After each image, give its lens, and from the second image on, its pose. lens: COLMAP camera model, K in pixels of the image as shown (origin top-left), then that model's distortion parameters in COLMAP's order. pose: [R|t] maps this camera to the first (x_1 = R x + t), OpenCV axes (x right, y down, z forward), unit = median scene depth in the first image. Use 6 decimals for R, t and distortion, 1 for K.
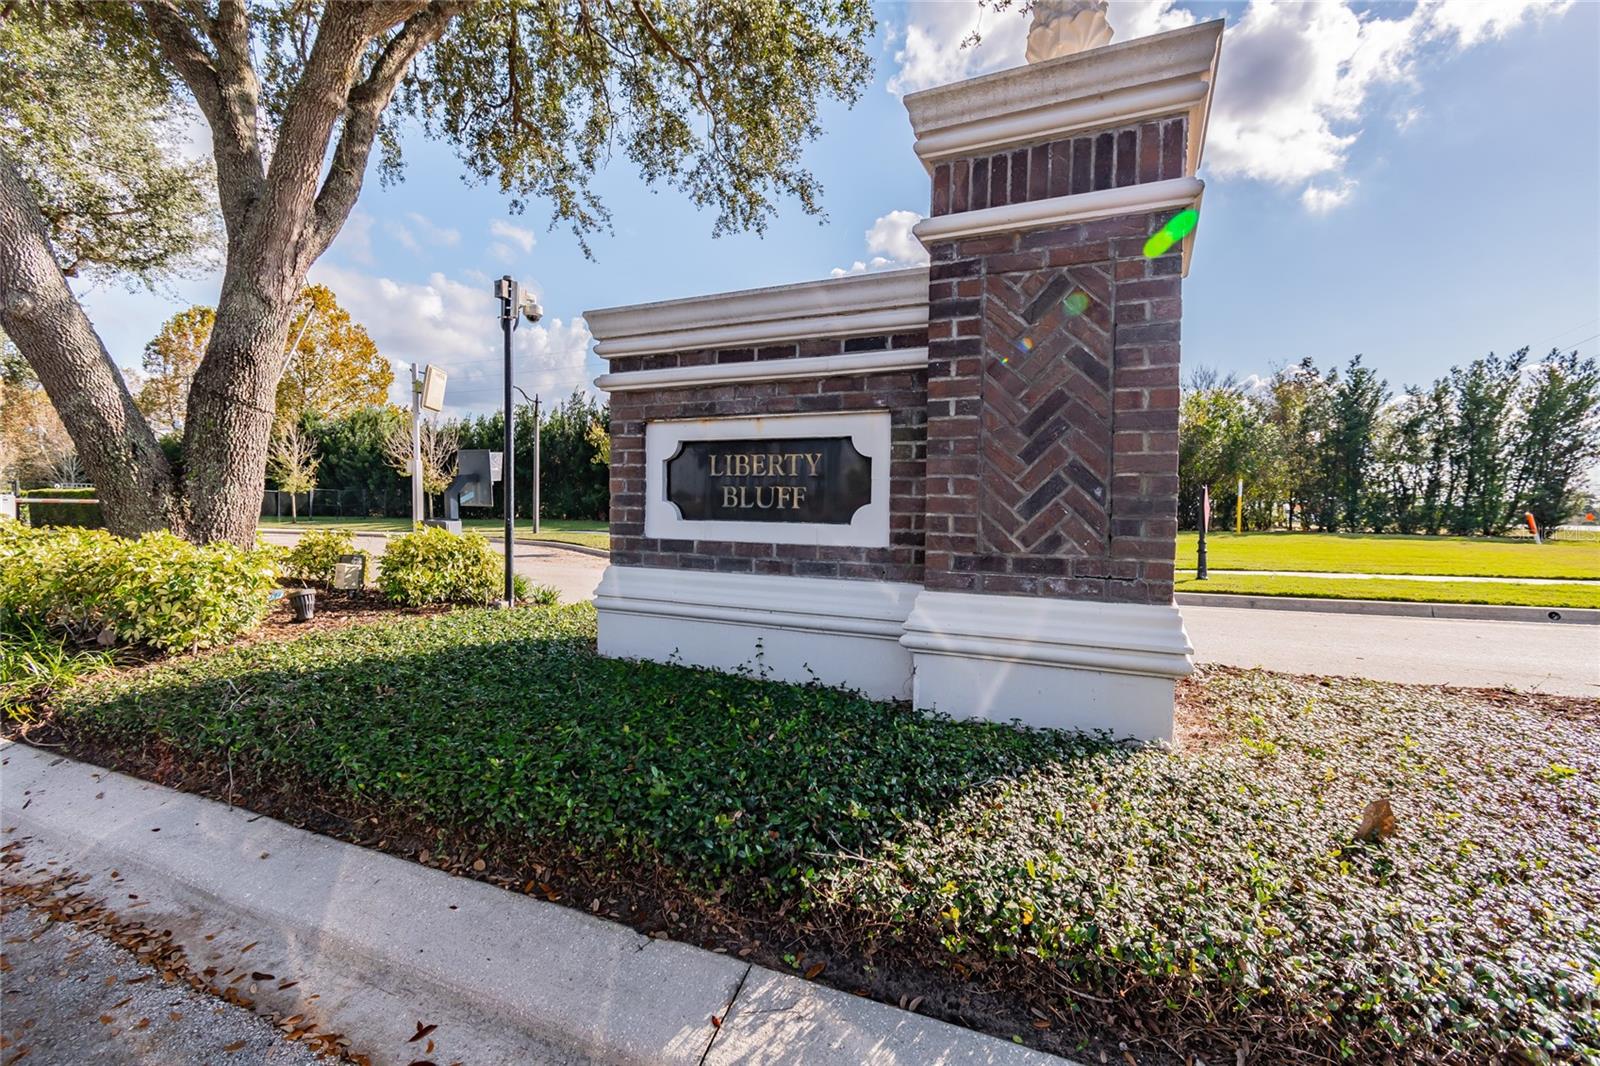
lens RADIAL K [[706.0, 0, 794.7], [0, 706.0, 529.4], [0, 0, 1]] dist [0.004033, 0.000476]
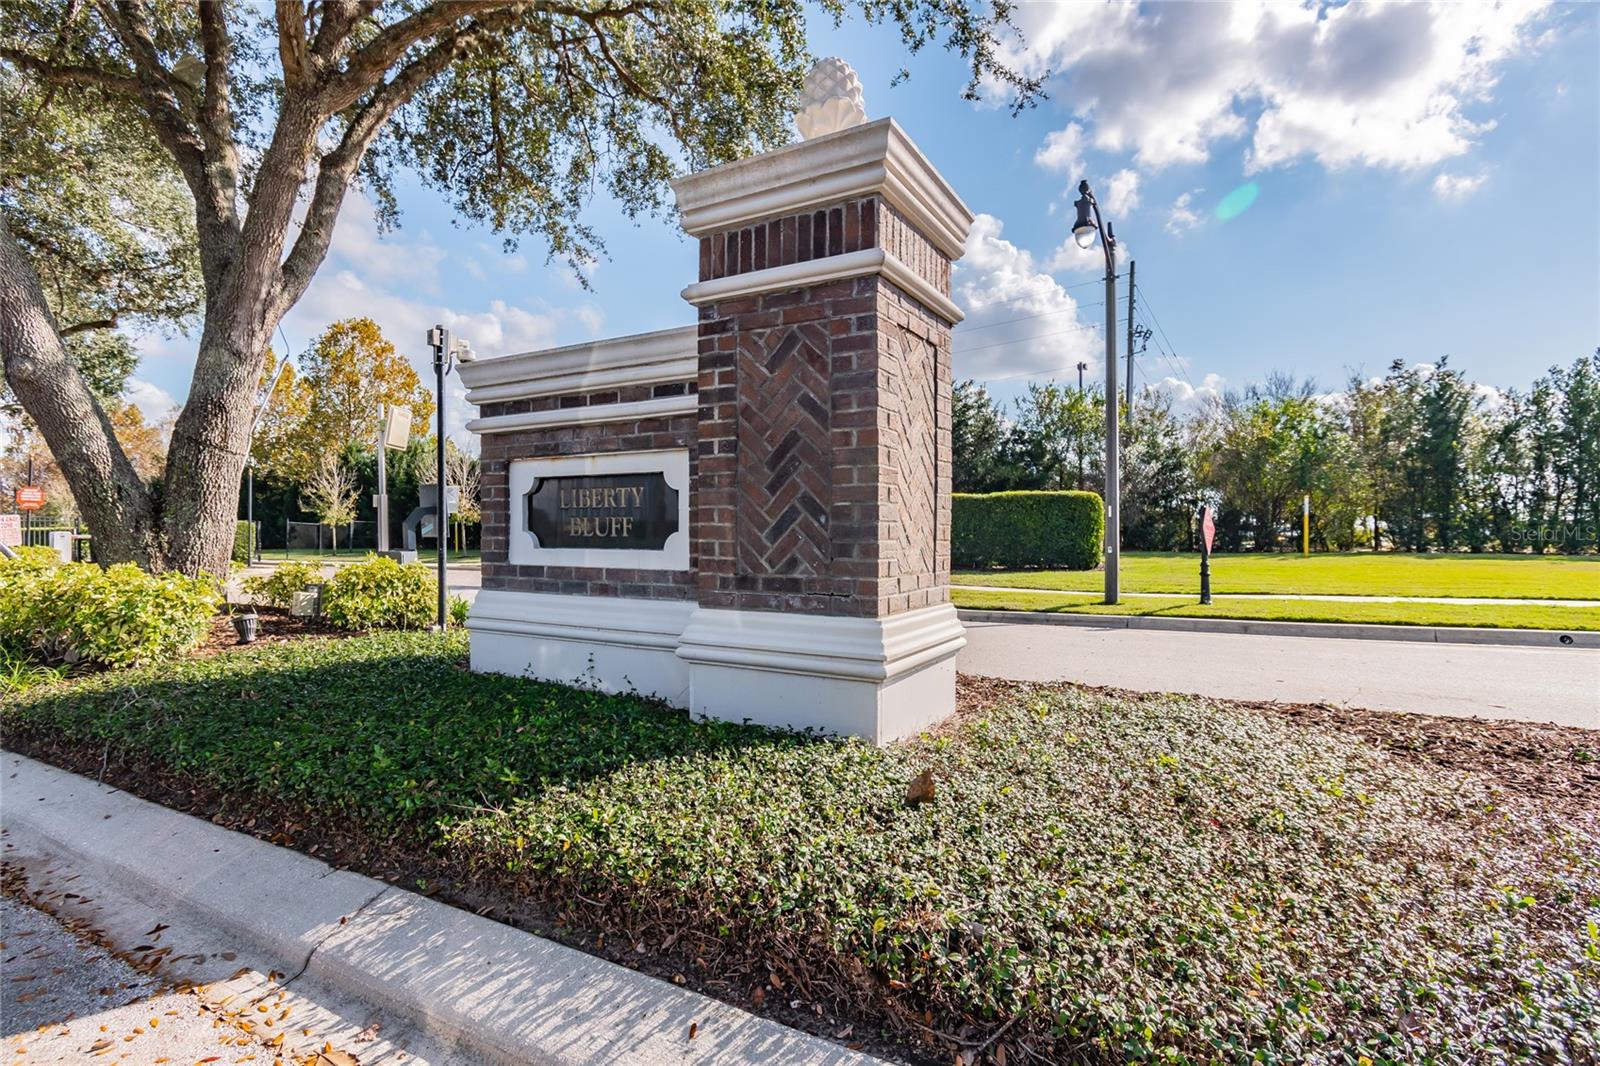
lens RADIAL K [[754.3, 0, 800.0], [0, 754.3, 533.0], [0, 0, 1]] dist [0.003356, -0.001648]
pose [[0.996812, -0.013902, -0.078559, 0.232837], [0.011462, 0.999440, -0.031424, 0.003398], [0.078952, 0.030424, 0.996414, -0.103034]]
